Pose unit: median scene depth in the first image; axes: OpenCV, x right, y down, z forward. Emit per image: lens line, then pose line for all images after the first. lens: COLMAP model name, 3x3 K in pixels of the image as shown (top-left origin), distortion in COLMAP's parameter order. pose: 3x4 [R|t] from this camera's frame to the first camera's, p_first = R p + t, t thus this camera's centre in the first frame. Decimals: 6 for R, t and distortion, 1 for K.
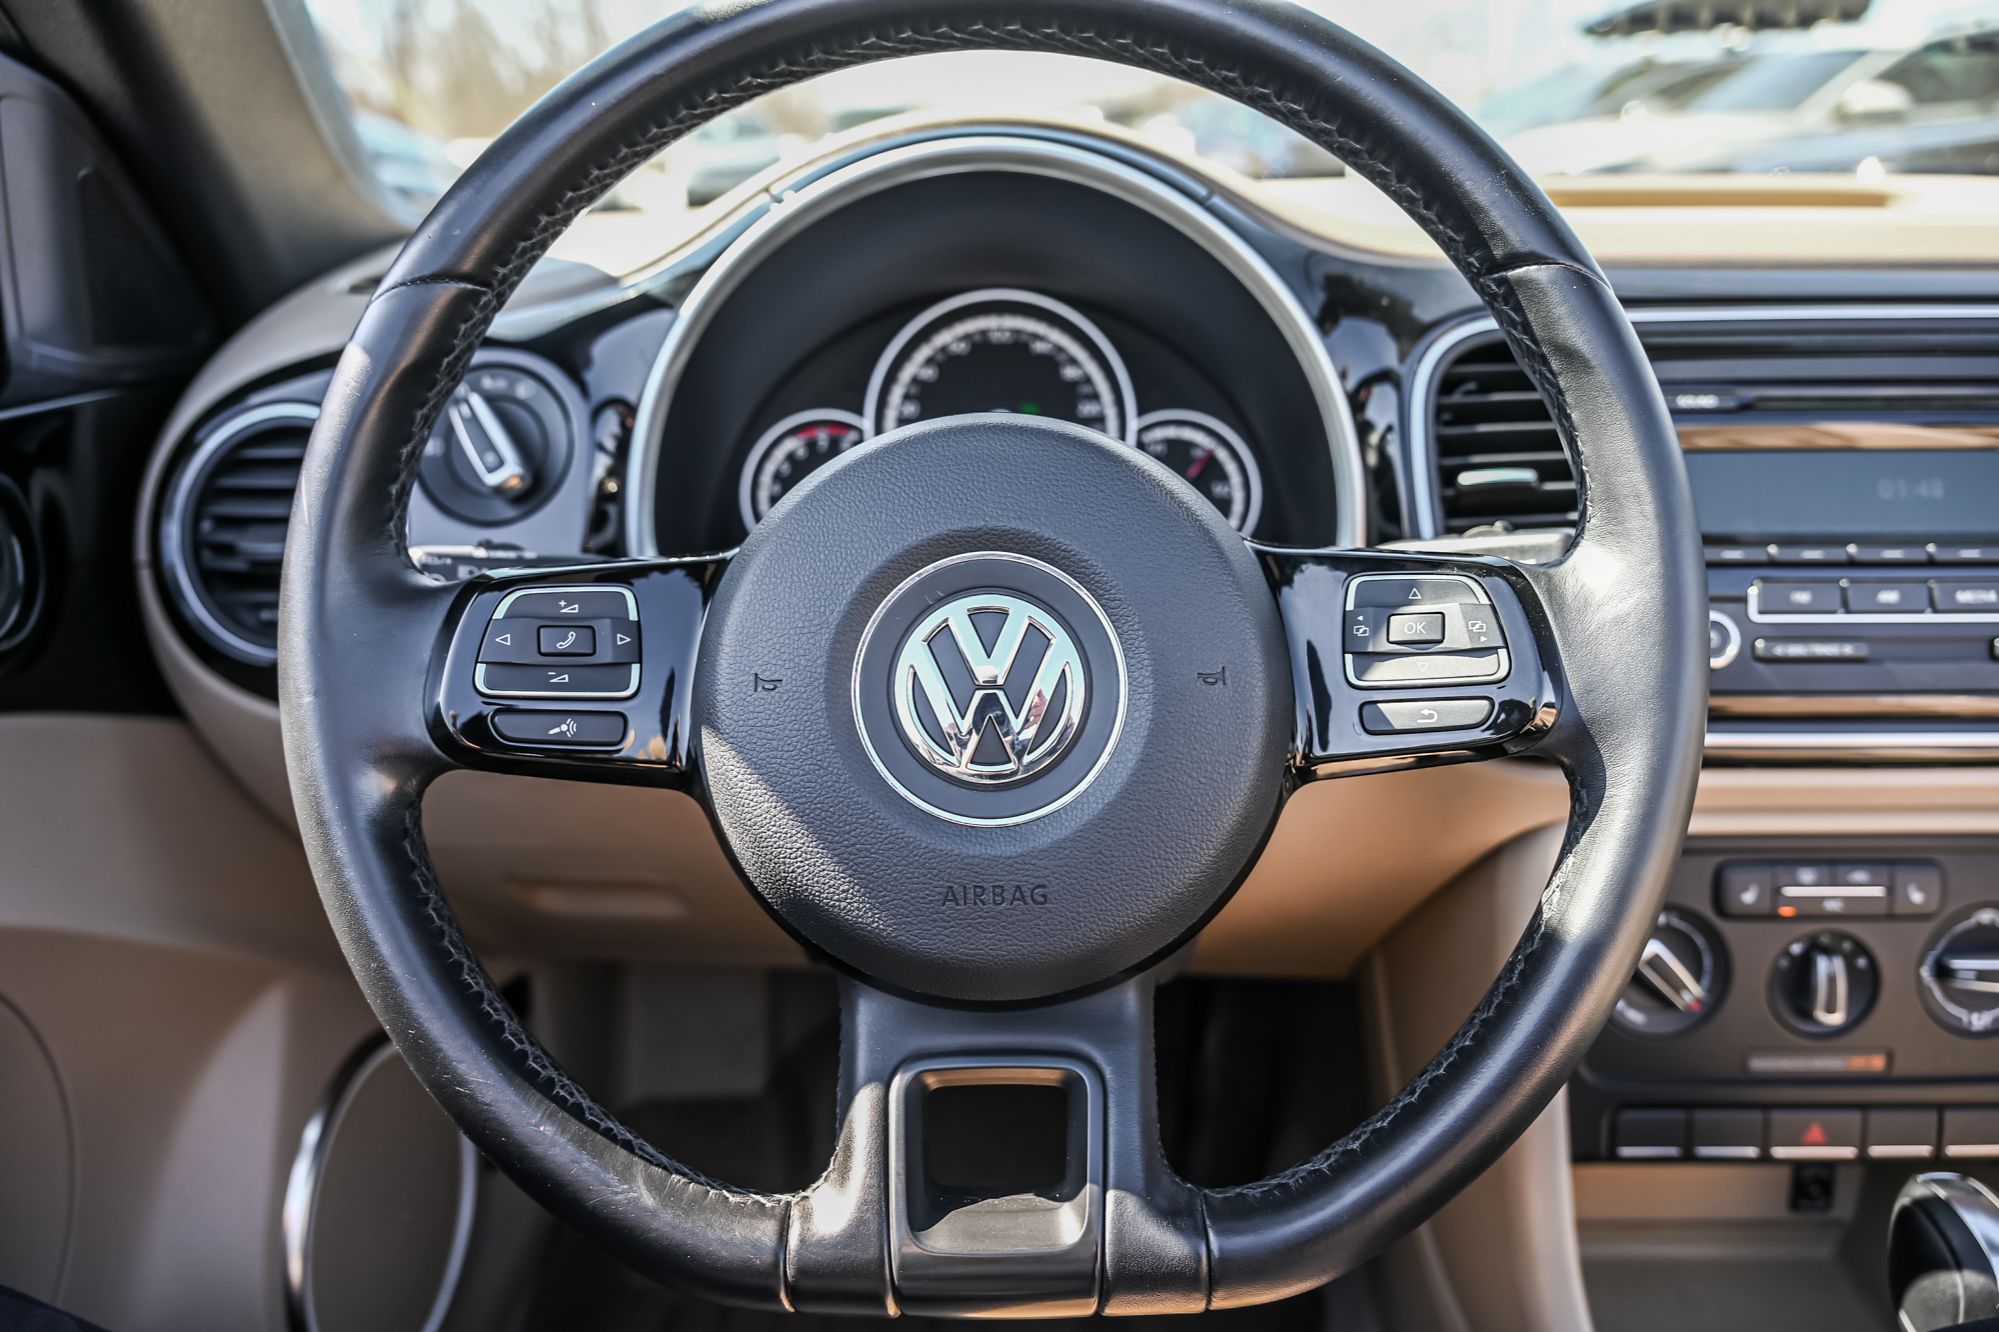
lens RADIAL K [[1304.7, 0, 1003.5], [0, 1304.7, 670.8], [0, 0, 1]] dist [-0.009783, -0.001980]
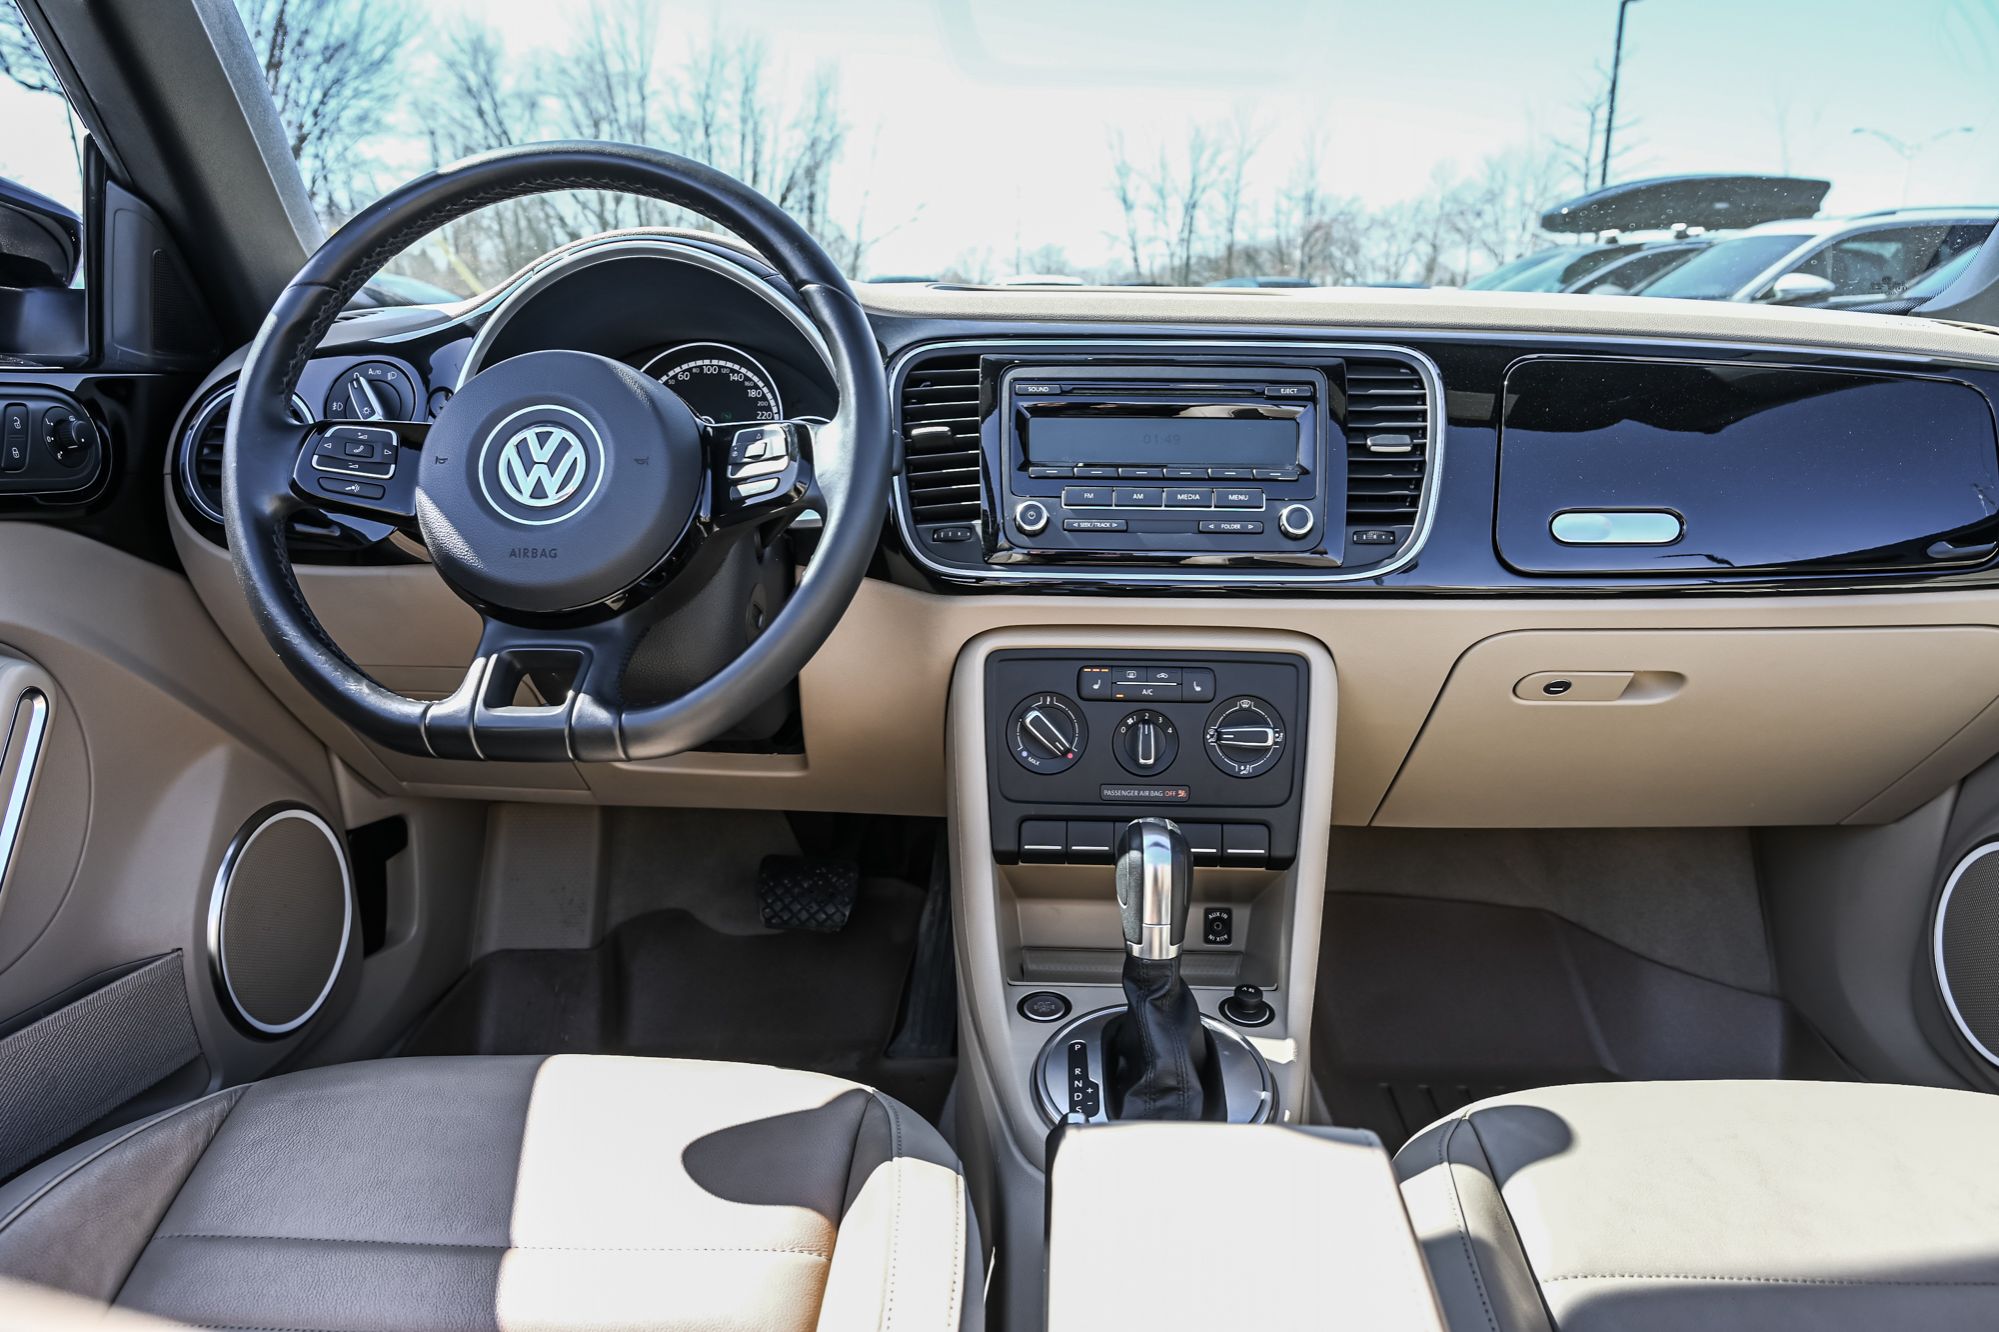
lens RADIAL K [[1304.7, 0, 1003.5], [0, 1304.7, 670.8], [0, 0, 1]] dist [-0.009783, -0.001980]
pose [[0.999570, 0.023357, -0.017727, 0.512210], [-0.025294, 0.992649, -0.118356, 0.376485], [0.014833, 0.118753, 0.992813, -0.703685]]
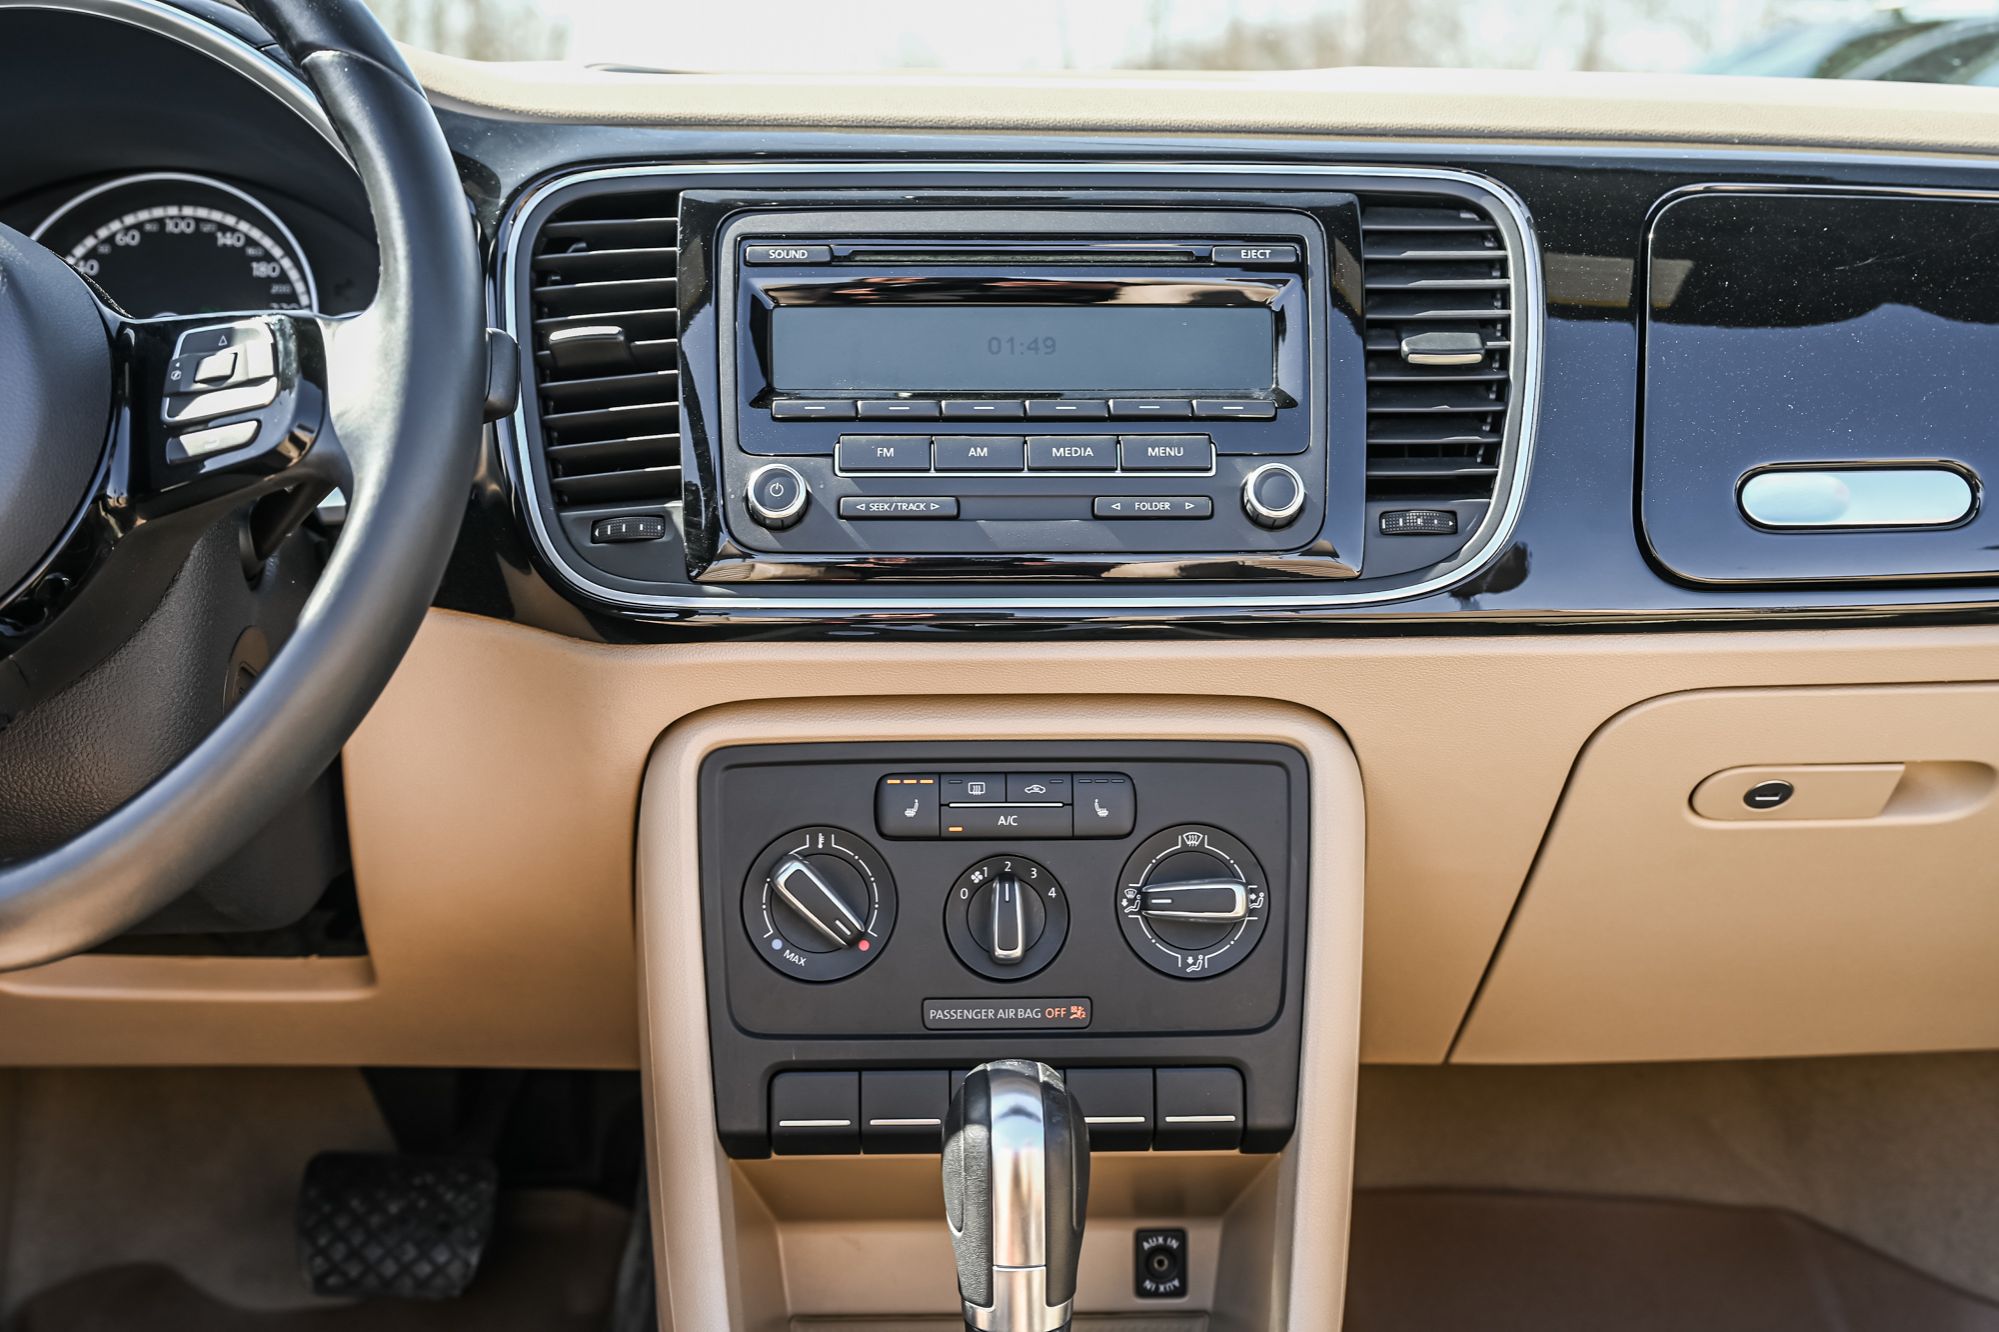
lens RADIAL K [[2382.9, 0, 999.5], [0, 2382.9, 666.0], [0, 0, 1]] dist [0.005926, -0.013497]
pose [[0.998794, 0.004350, 0.048894, 0.586896], [0.004085, 0.985246, -0.171096, 0.373619], [-0.048917, 0.171089, 0.984040, -0.639783]]
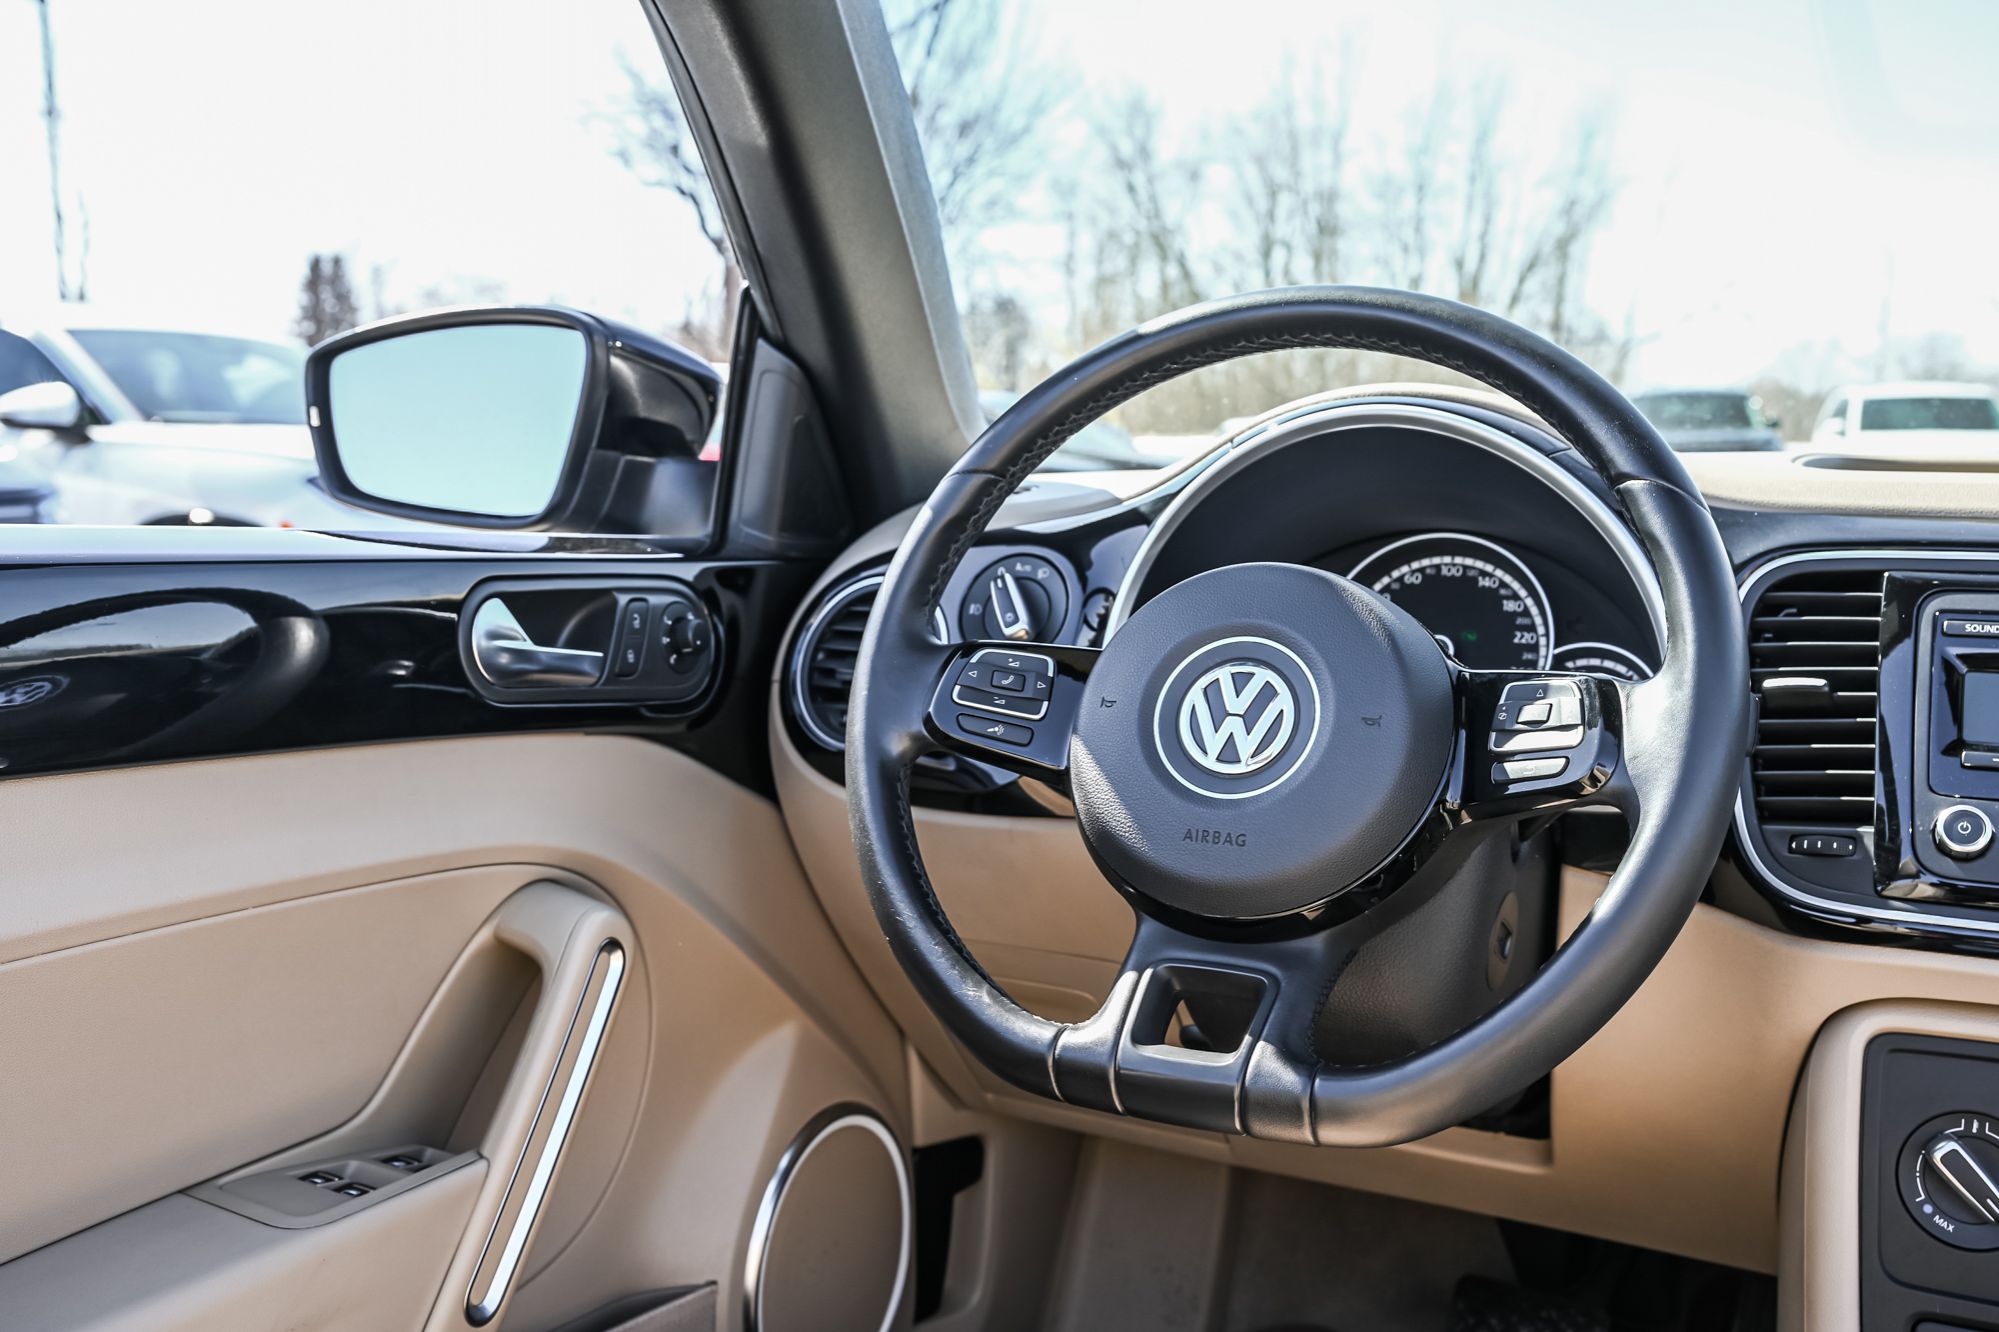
lens RADIAL K [[1865.9, 0, 1007.0], [0, 1865.9, 674.4], [0, 0, 1]] dist [0.009579, -0.011895]
pose [[0.902718, 0.072455, -0.424088, 0.447041], [-0.177910, 0.960357, -0.214624, 0.320666], [0.391725, 0.269194, 0.879822, -0.725754]]
